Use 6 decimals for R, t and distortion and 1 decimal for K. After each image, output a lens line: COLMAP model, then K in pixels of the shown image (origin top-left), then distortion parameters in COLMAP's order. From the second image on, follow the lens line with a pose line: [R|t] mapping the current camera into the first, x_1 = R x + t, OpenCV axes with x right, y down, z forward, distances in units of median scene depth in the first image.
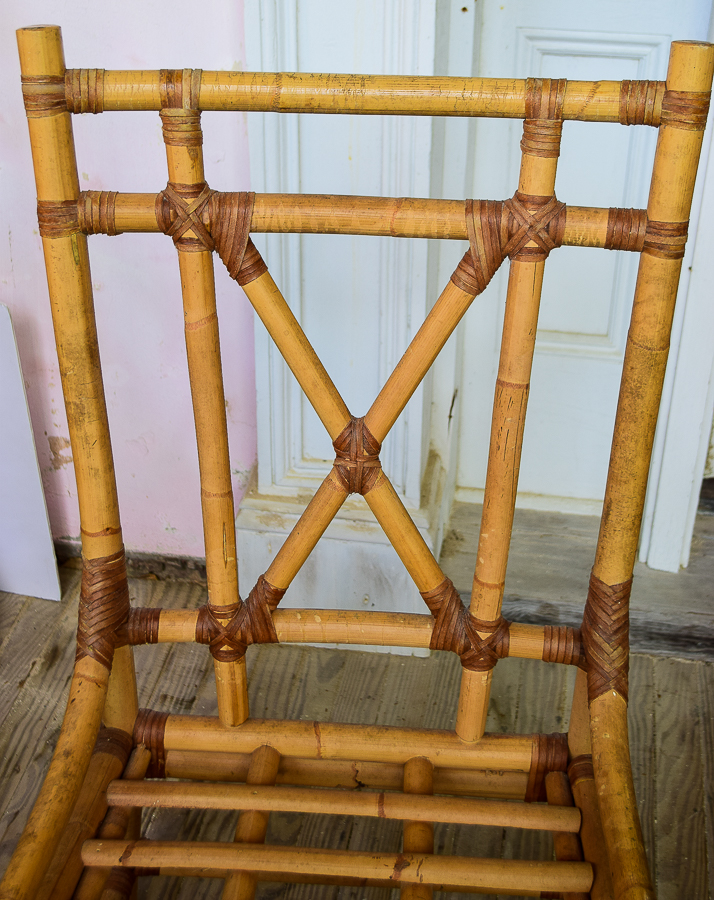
lens RADIAL K [[1345.9, 0, 356.0], [0, 1345.9, 356.9], [0, 0, 1]] dist [-0.002671, -0.032240]
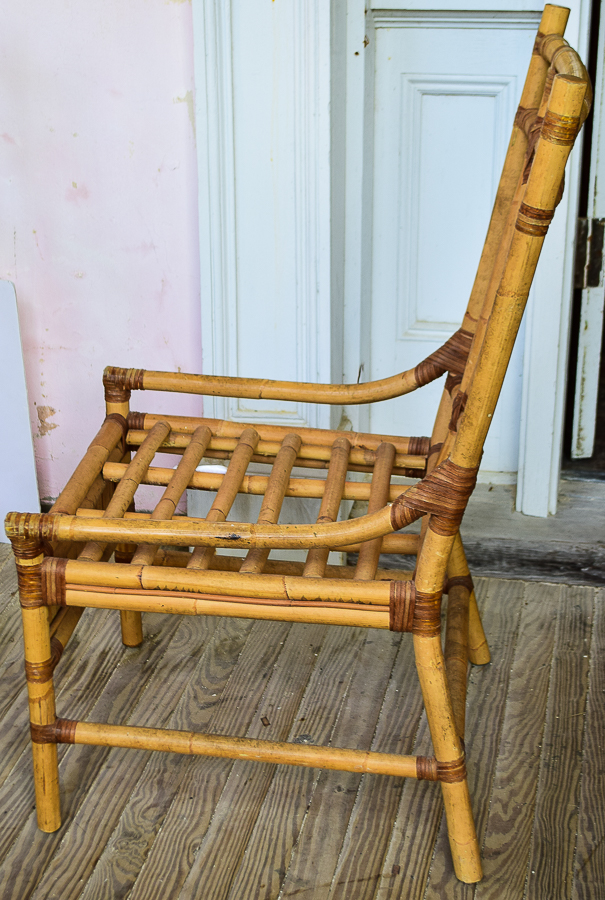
lens RADIAL K [[1625.2, 0, 277.1], [0, 1625.2, 450.7], [0, 0, 1]] dist [-0.013415, -0.013280]
pose [[0.999136, -0.001505, -0.041539, 0.059672], [-0.003443, 0.992914, -0.118783, 0.293283], [0.041423, 0.118823, 0.992051, -0.507742]]
